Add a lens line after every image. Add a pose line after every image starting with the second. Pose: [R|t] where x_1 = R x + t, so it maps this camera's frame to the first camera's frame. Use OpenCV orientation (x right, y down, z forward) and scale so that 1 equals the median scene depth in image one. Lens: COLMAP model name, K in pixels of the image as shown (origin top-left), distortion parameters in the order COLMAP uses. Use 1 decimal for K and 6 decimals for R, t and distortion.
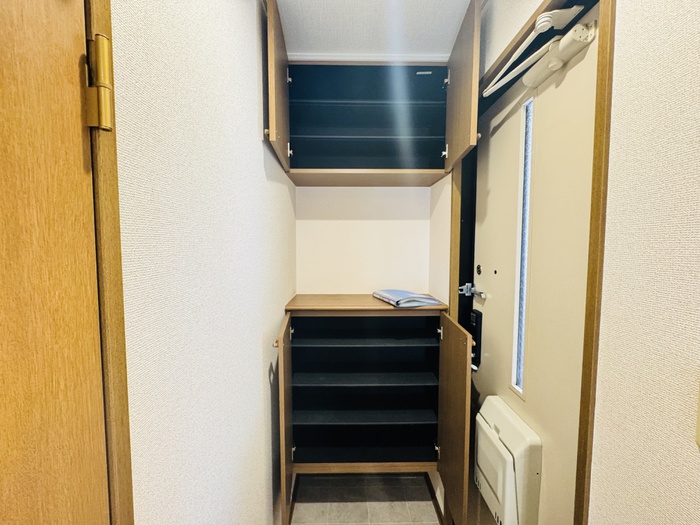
lens RADIAL K [[279.9, 0, 350.0], [0, 279.9, 262.5], [0, 0, 1]] dist [-0.006671, 0.001147]
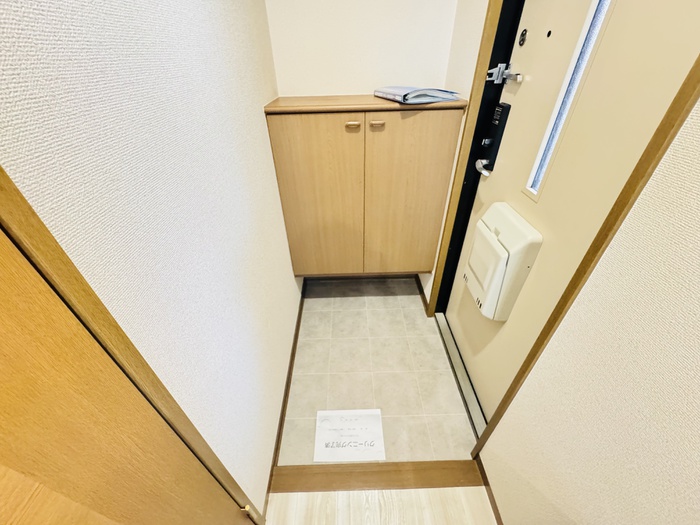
lens RADIAL K [[279.9, 0, 350.0], [0, 279.9, 262.5], [0, 0, 1]] dist [-0.006671, 0.001147]
pose [[0.999752, -0.019739, -0.010321, 0.016162], [0.022184, 0.840511, 0.541341, 0.113379], [-0.002011, -0.541435, 0.840740, 0.094265]]
